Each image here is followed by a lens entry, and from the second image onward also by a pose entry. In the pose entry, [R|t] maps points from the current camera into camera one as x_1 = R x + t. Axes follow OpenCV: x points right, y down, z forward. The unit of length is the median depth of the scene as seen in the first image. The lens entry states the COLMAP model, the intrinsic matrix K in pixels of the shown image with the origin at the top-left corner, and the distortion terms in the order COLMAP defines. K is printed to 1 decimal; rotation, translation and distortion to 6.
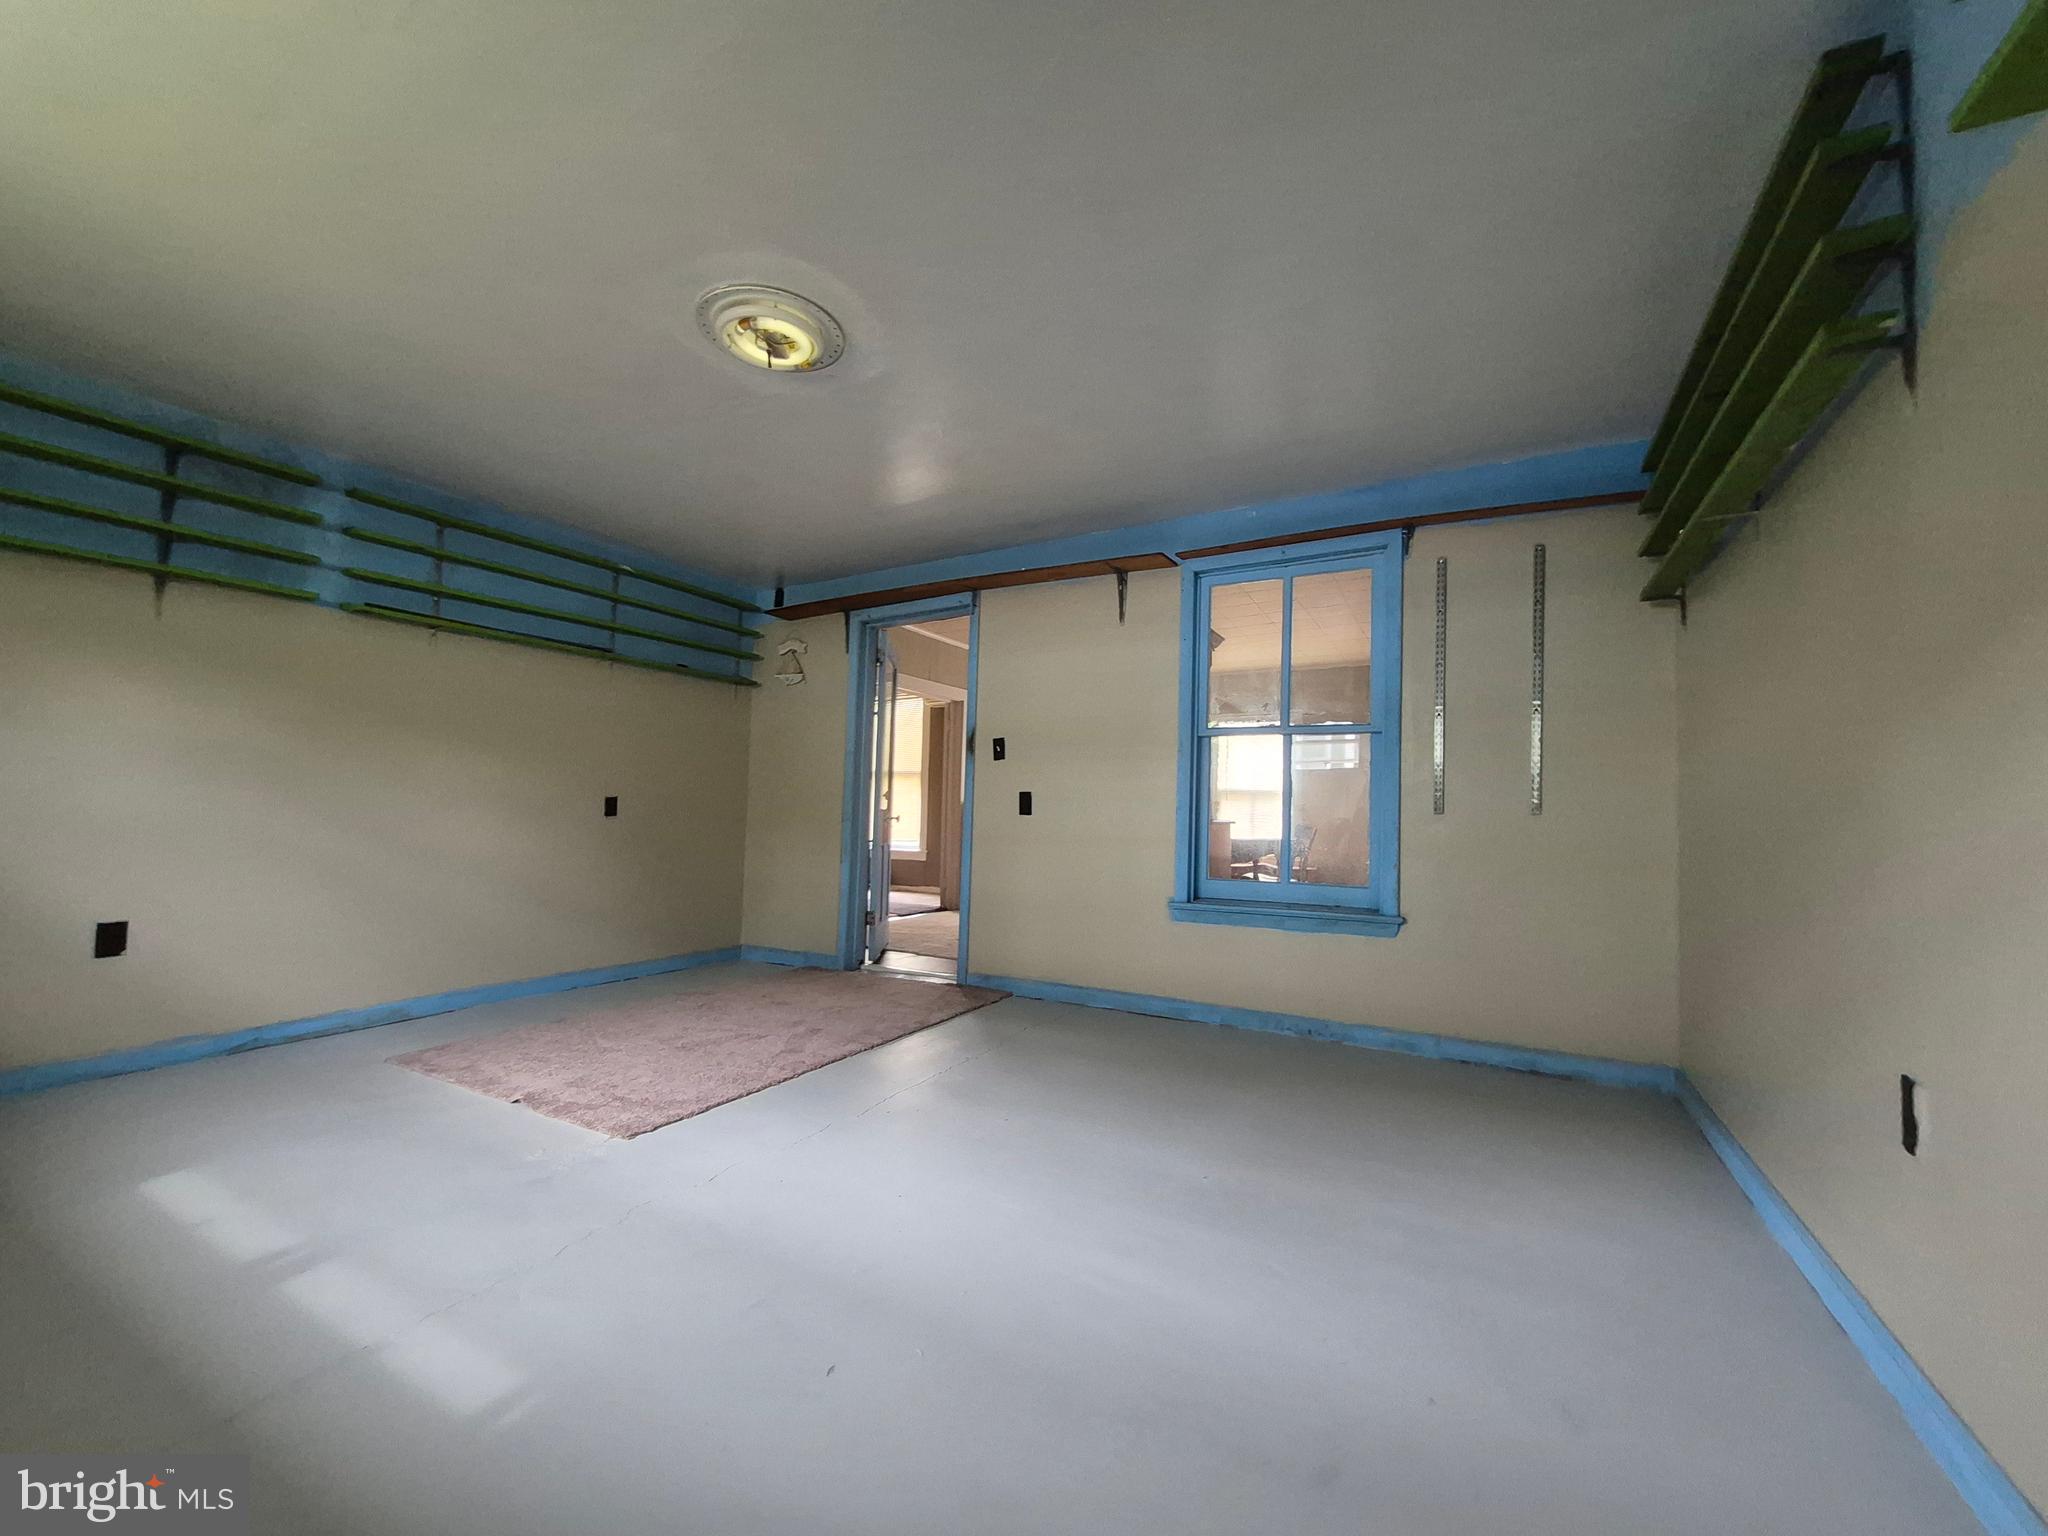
lens RADIAL K [[810.2, 0, 1036.3], [0, 810.2, 782.7], [0, 0, 1]] dist [0.003651, -0.000808]
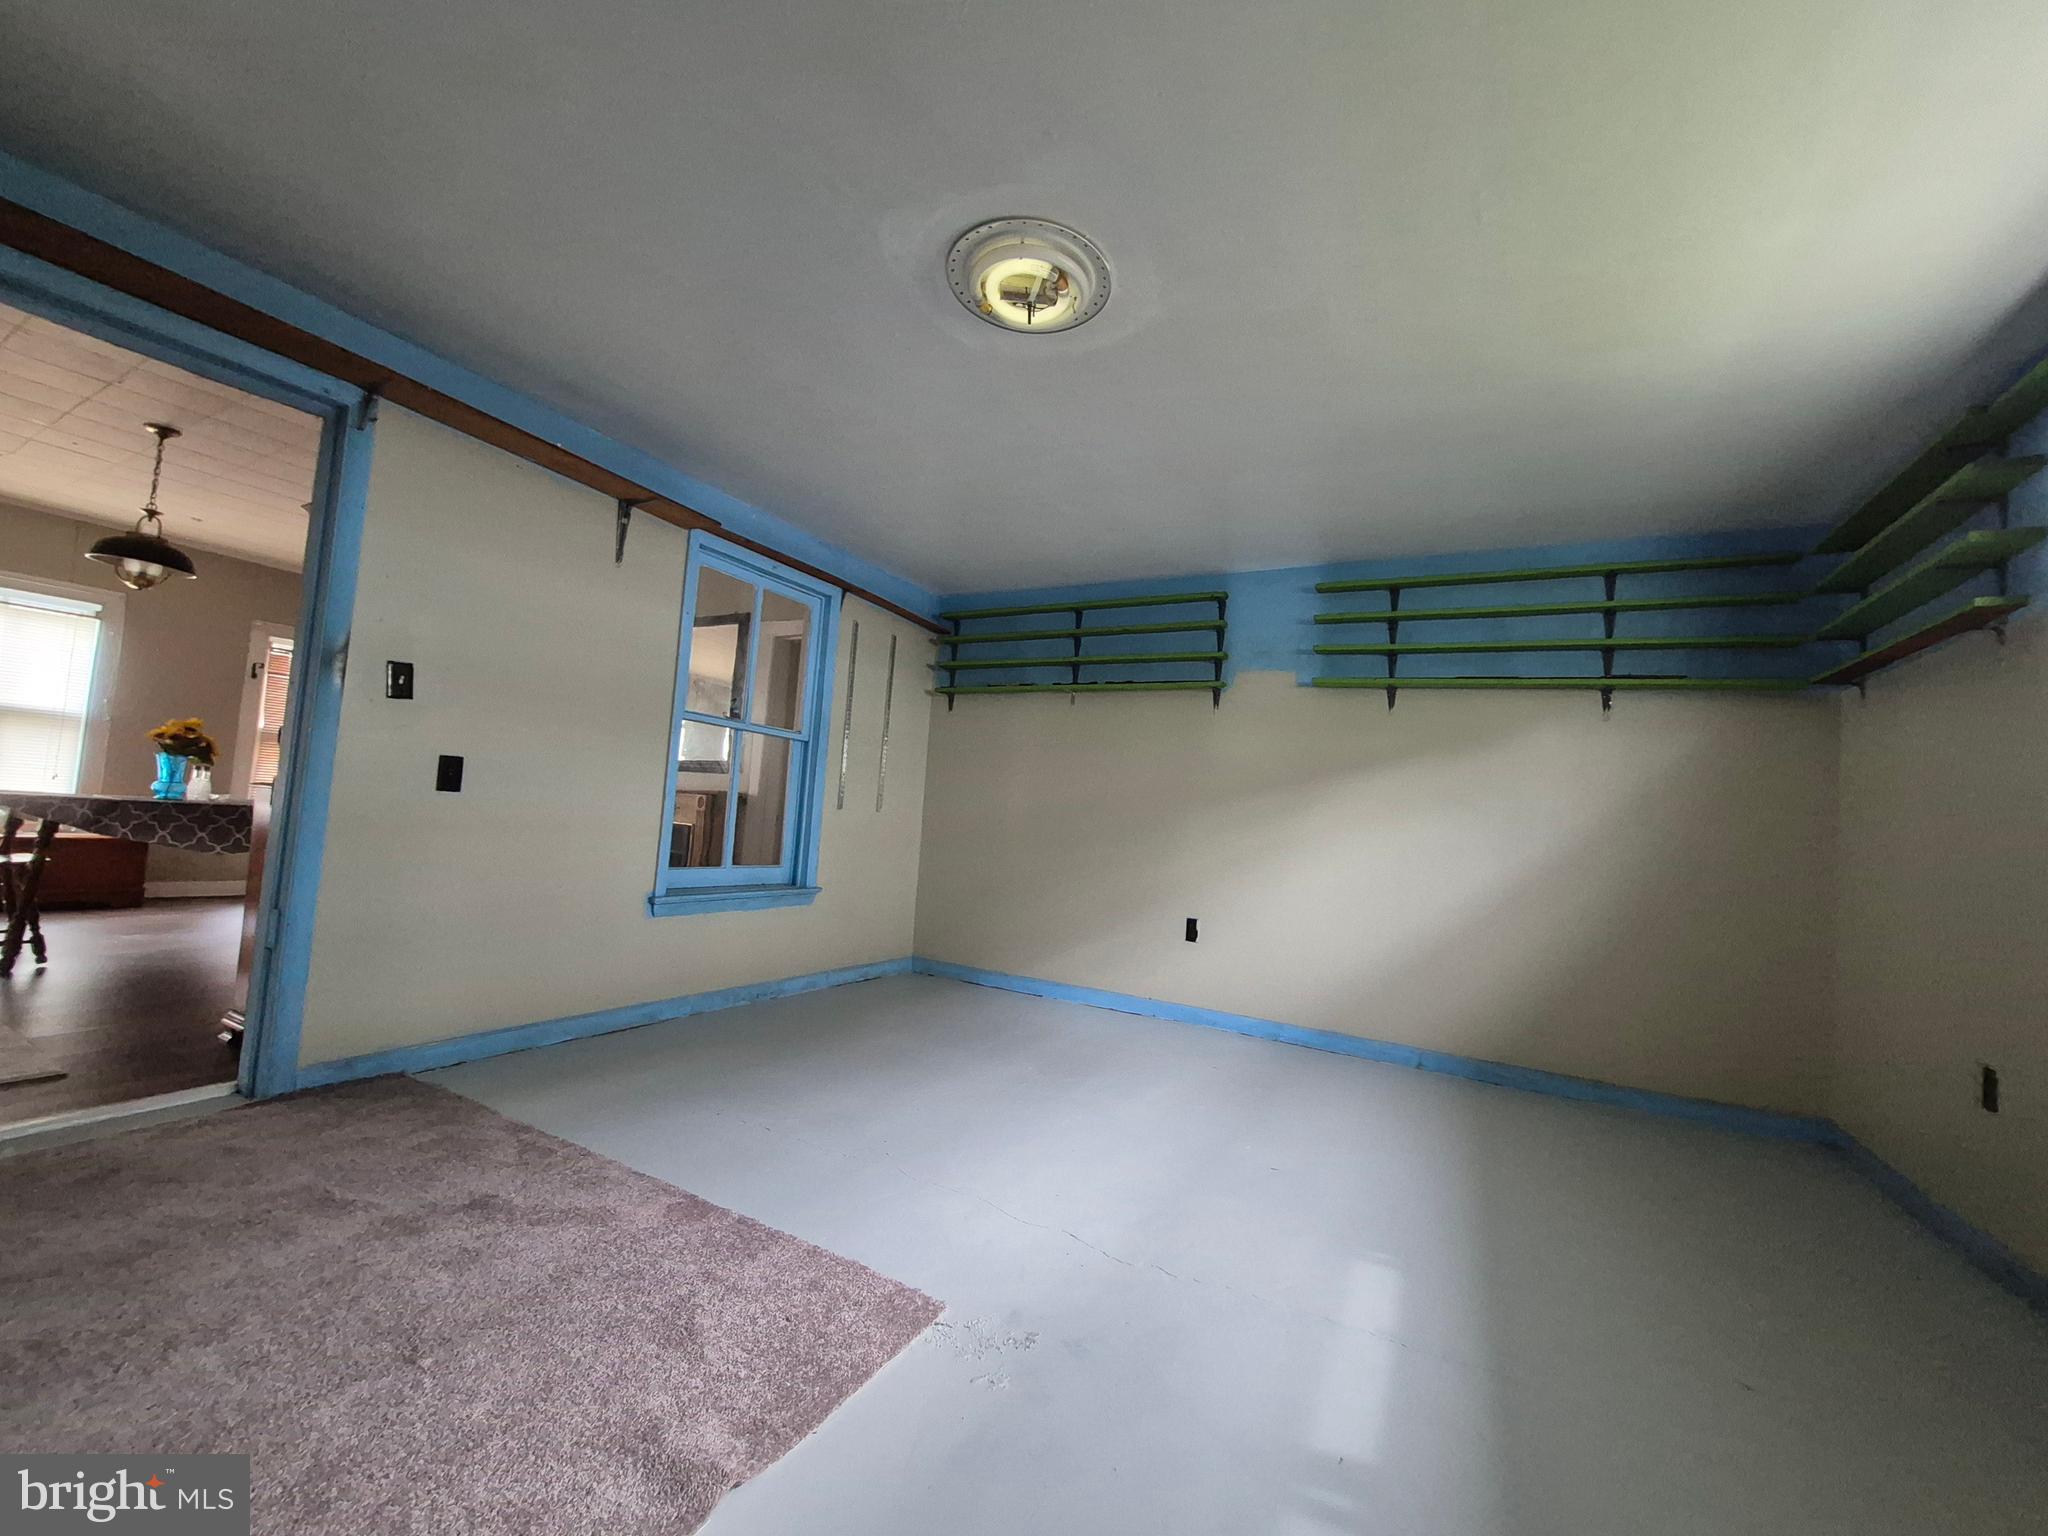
lens RADIAL K [[810.2, 0, 1033.4], [0, 810.2, 781.5], [0, 0, 1]] dist [0.003651, -0.000808]
pose [[-0.012228, 0.030977, 0.999445, -0.736134], [-0.109546, 0.993462, -0.032131, 0.001397], [-0.993907, -0.109878, -0.008754, 0.591378]]
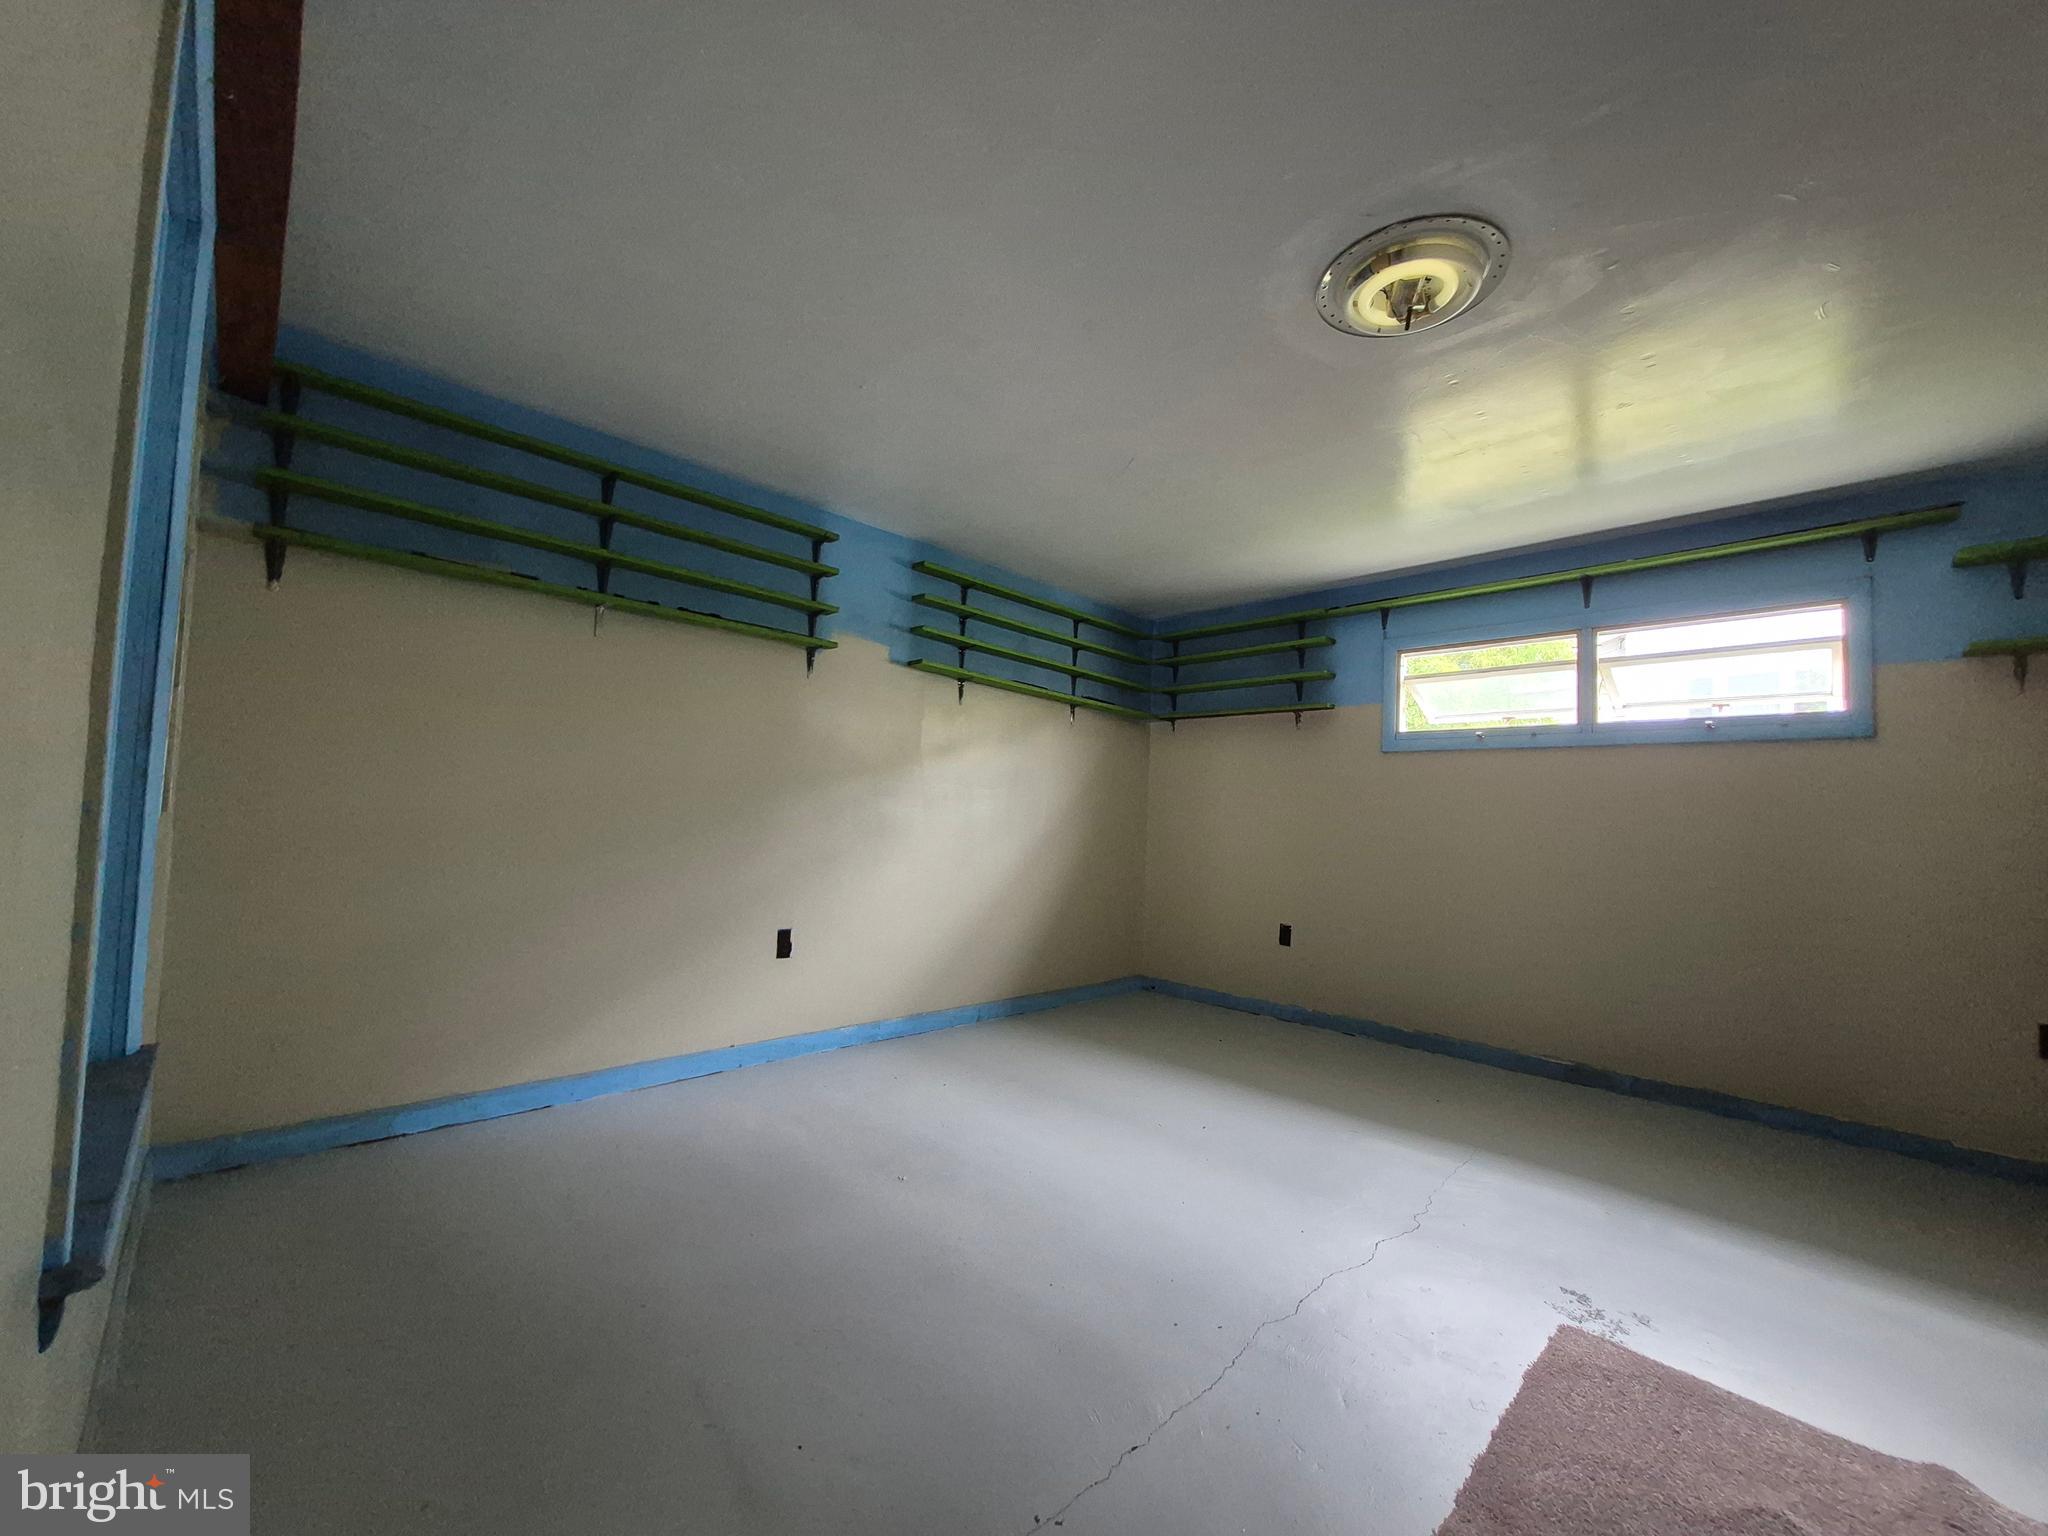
lens RADIAL K [[810.2, 0, 1032.7], [0, 810.2, 782.6], [0, 0, 1]] dist [0.003651, -0.000808]
pose [[-0.963182, -0.042657, 0.265445, -0.135157], [-0.065328, 0.994875, -0.077172, 0.017548], [-0.260793, -0.091671, -0.961032, 1.133526]]
